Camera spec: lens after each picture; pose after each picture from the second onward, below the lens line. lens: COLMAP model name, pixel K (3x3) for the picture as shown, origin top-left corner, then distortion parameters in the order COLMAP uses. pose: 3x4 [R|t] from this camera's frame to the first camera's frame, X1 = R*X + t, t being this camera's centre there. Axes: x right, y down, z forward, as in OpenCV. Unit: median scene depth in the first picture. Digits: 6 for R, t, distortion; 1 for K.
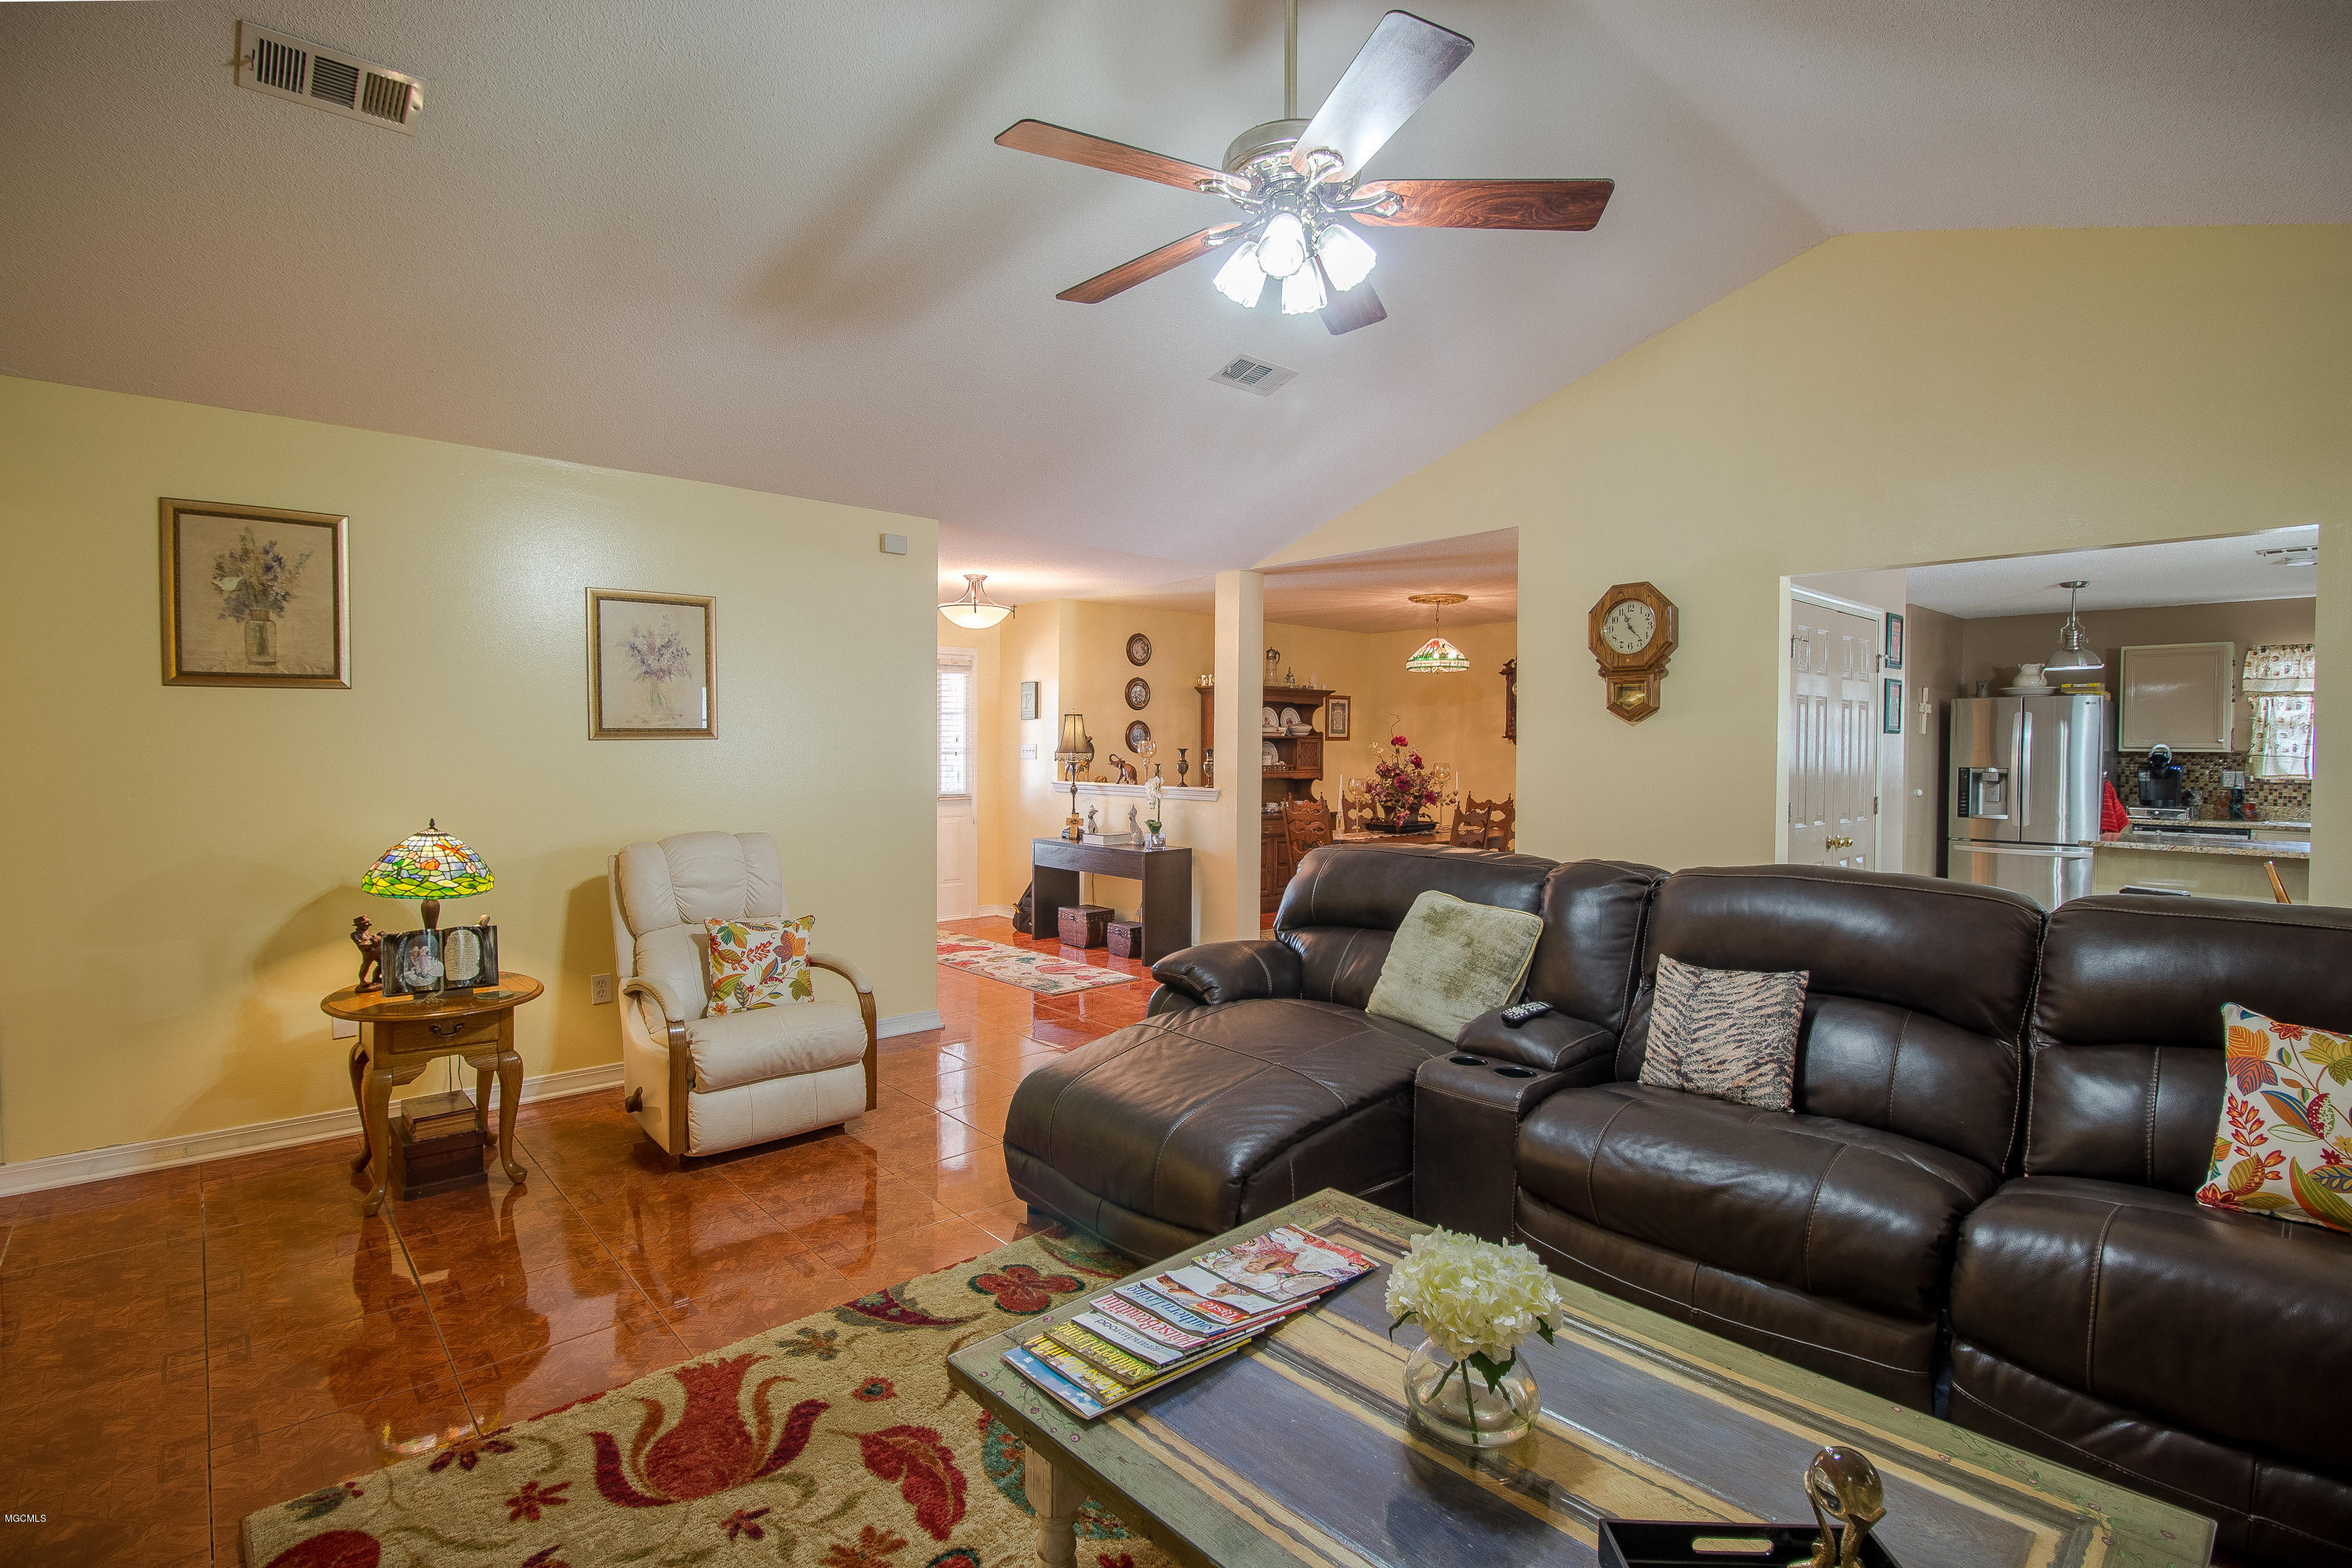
lens RADIAL K [[1095.9, 0, 1172.2], [0, 1095.9, 765.4], [0, 0, 1]] dist [-0.006483, -0.009775]
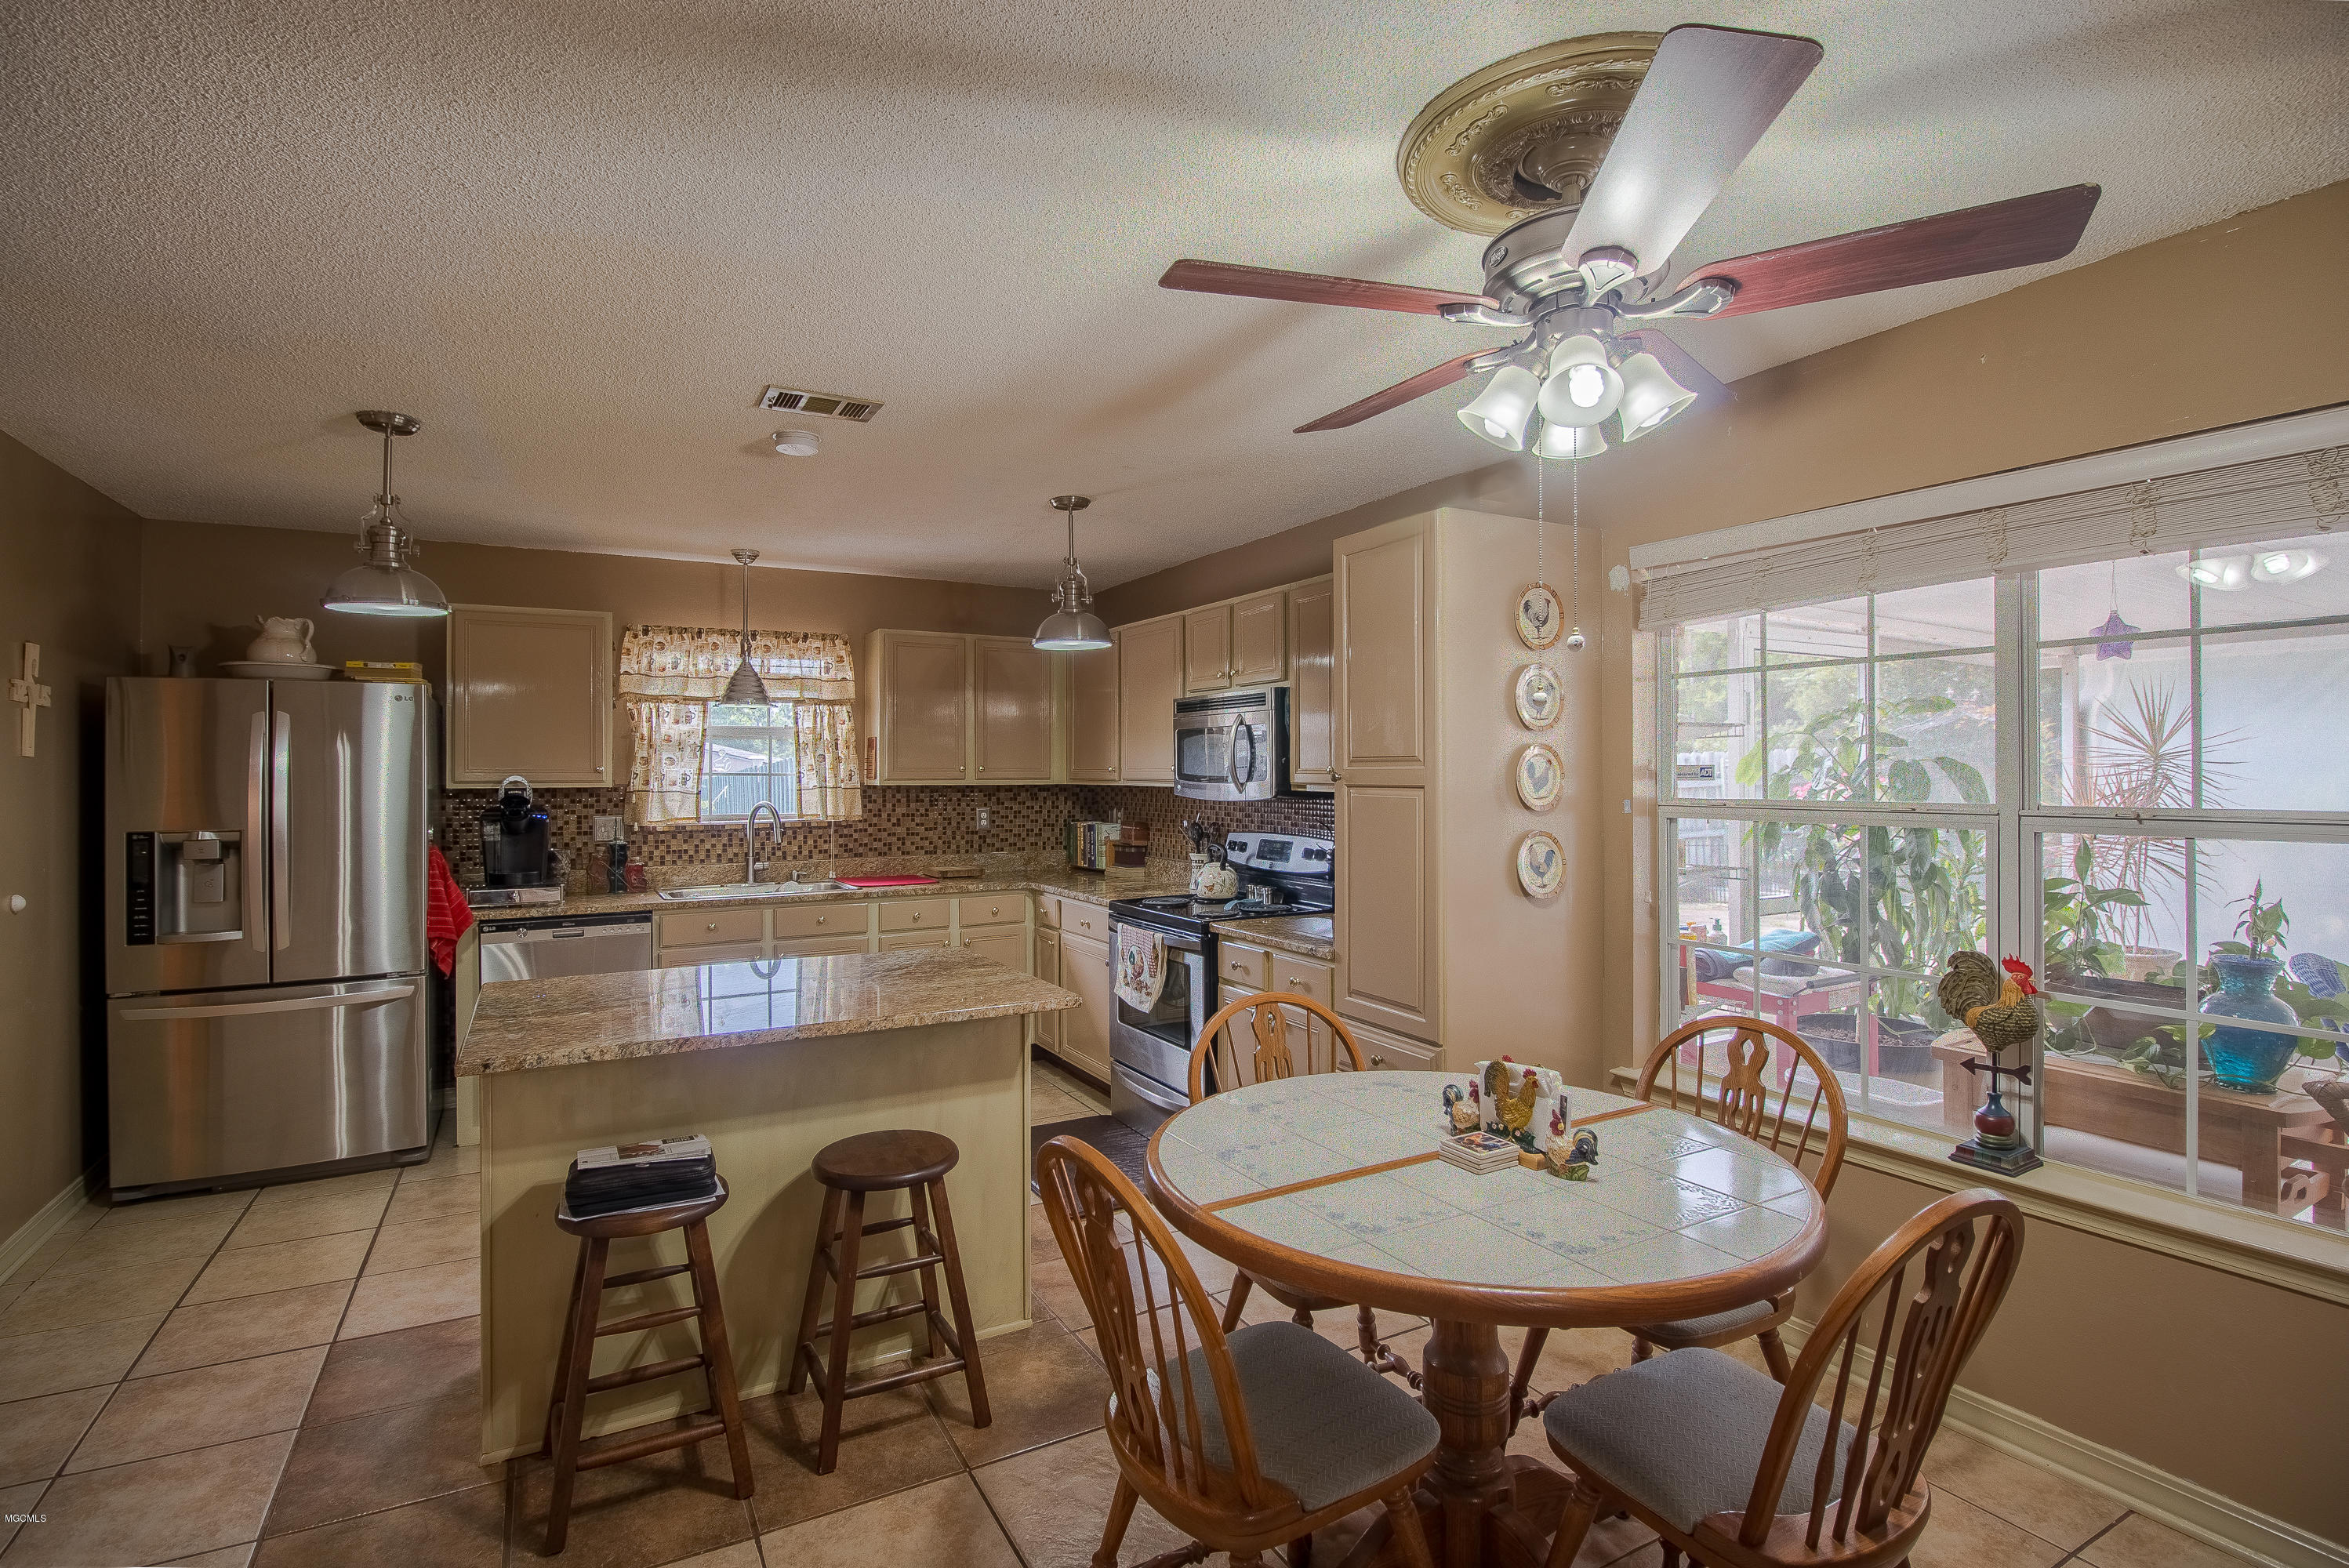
lens RADIAL K [[1094.5, 0, 1163.7], [0, 1094.5, 768.7], [0, 0, 1]] dist [-0.006483, -0.009775]
pose [[0.211269, -0.004155, 0.977419, 0.424403], [0.024130, 0.999708, -0.000966, -0.014724], [-0.977130, 0.023790, 0.211308, 0.548903]]
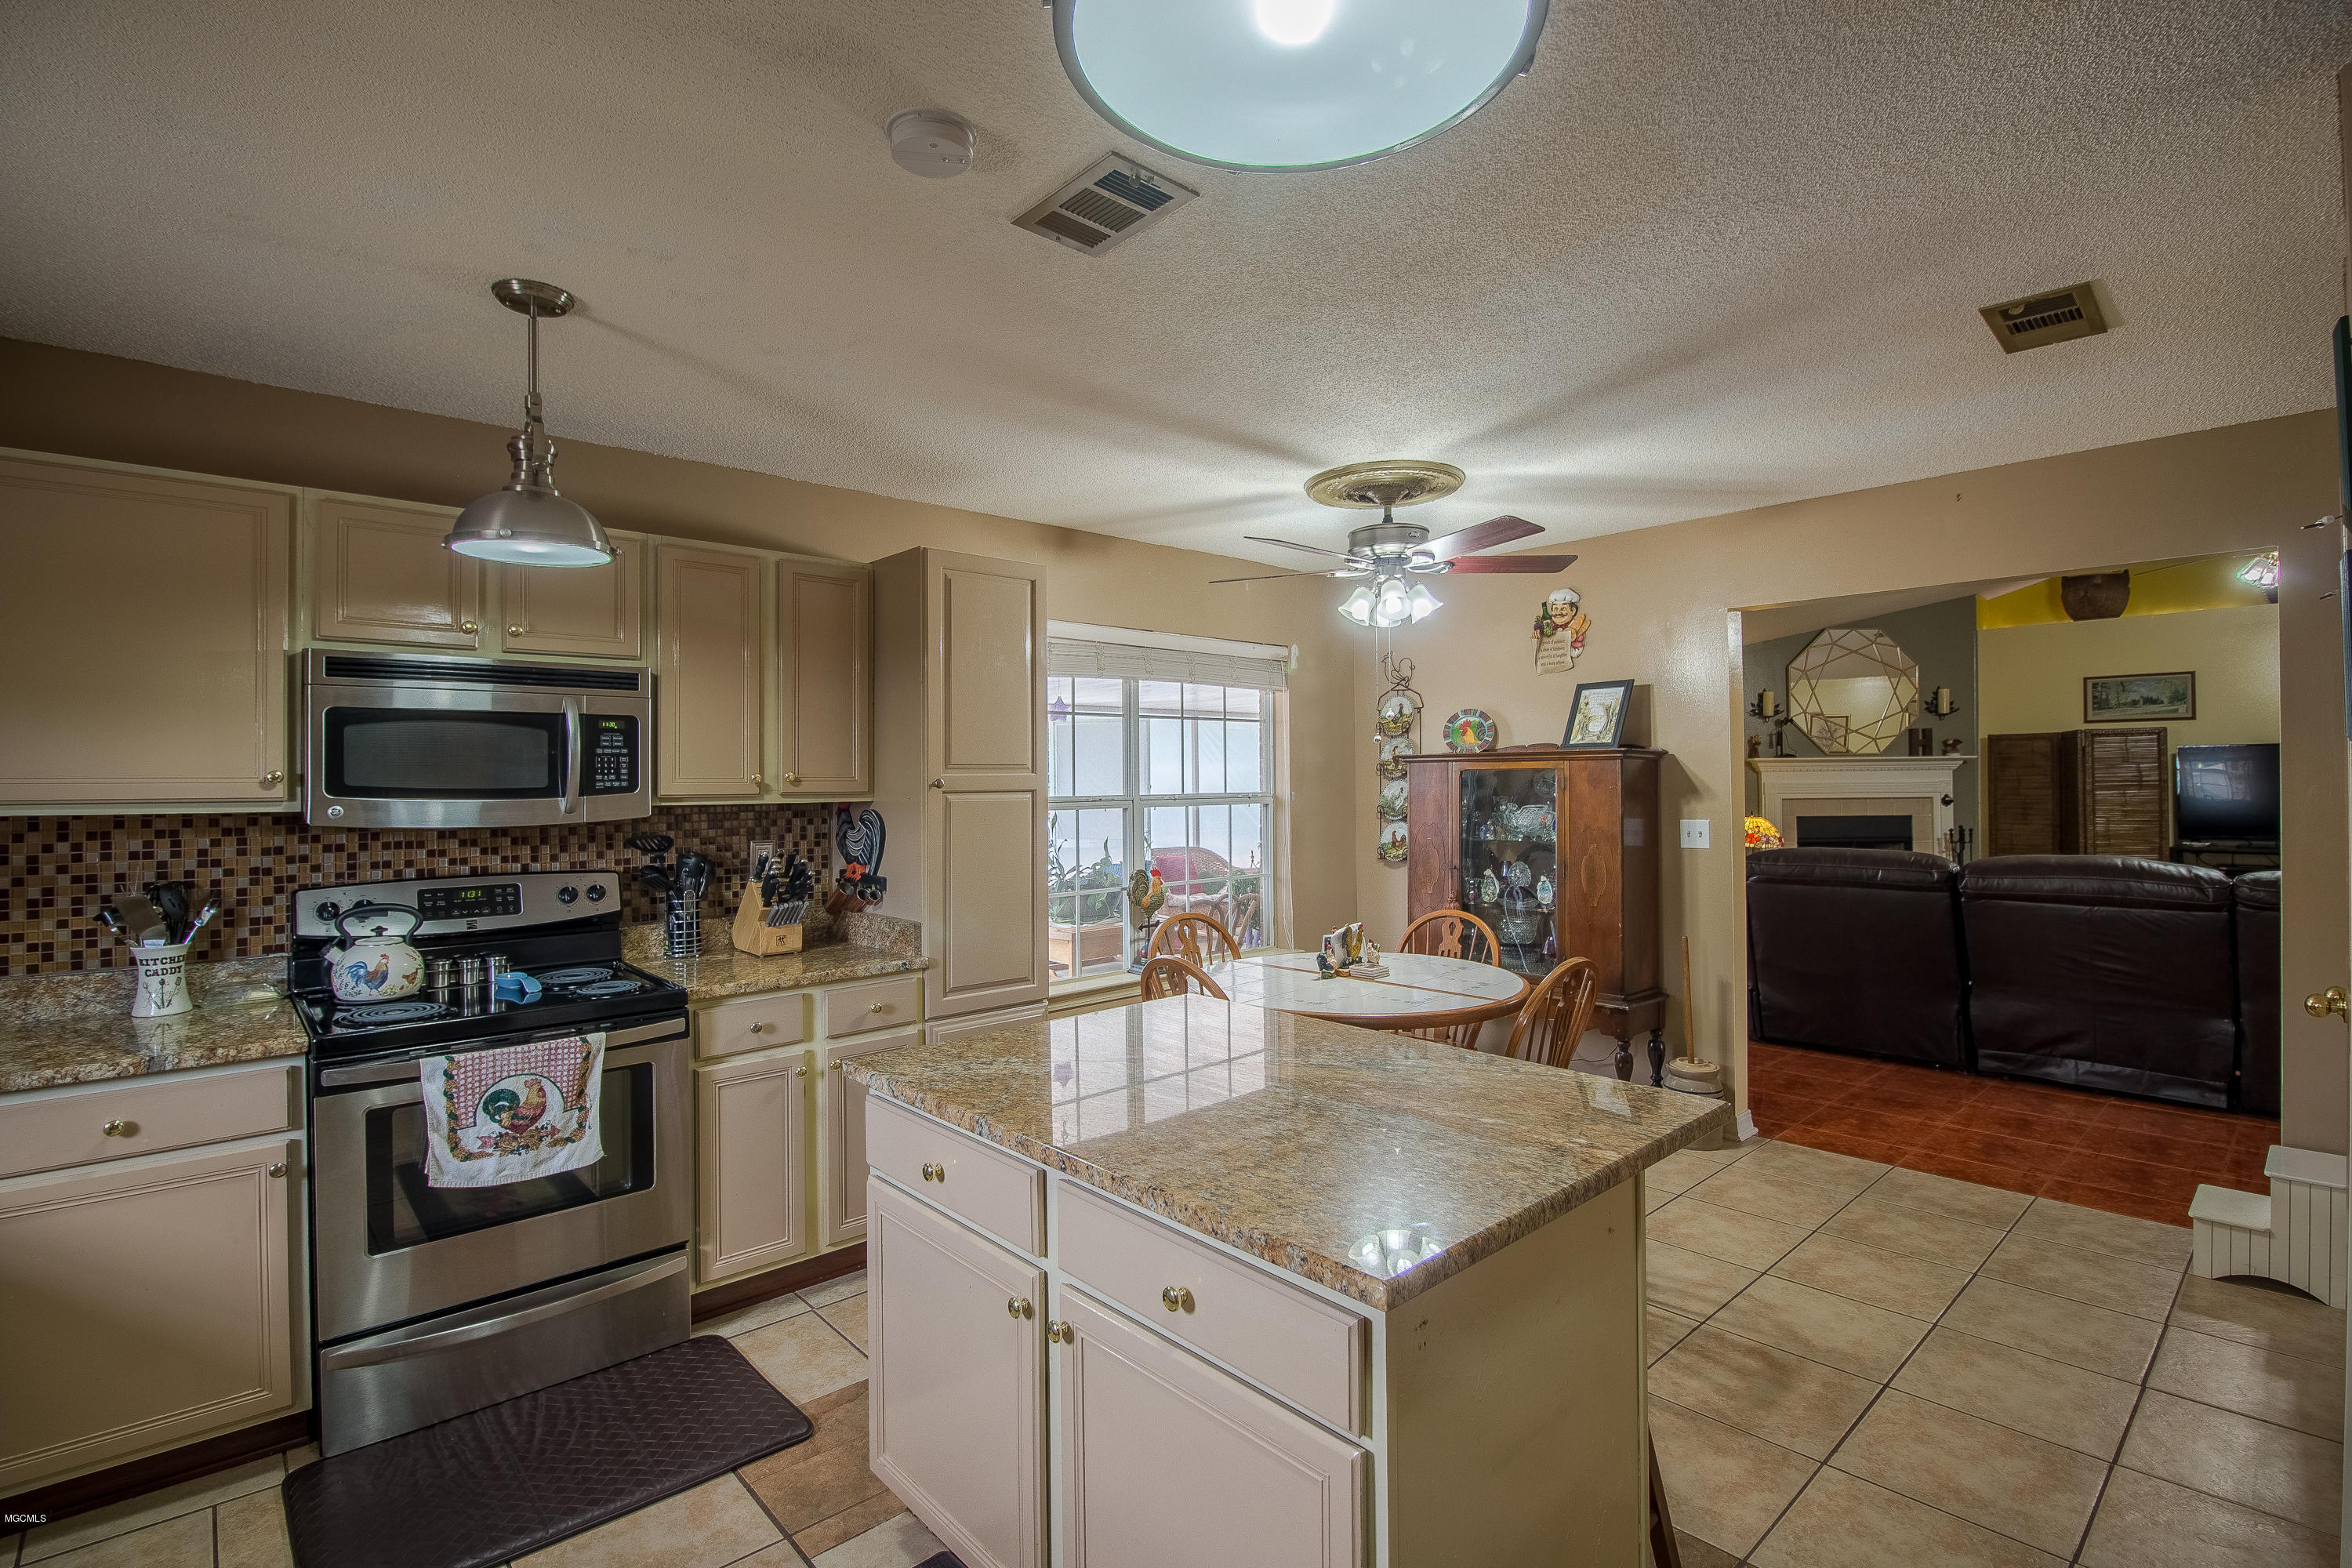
lens RADIAL K [[1095.9, 0, 1161.2], [0, 1095.9, 768.7], [0, 0, 1]] dist [-0.006483, -0.009775]
pose [[-0.999990, 0.003797, -0.002359, 0.769287], [0.003769, 0.999925, 0.011688, -0.020893], [0.002403, 0.011679, -0.999929, 1.006330]]
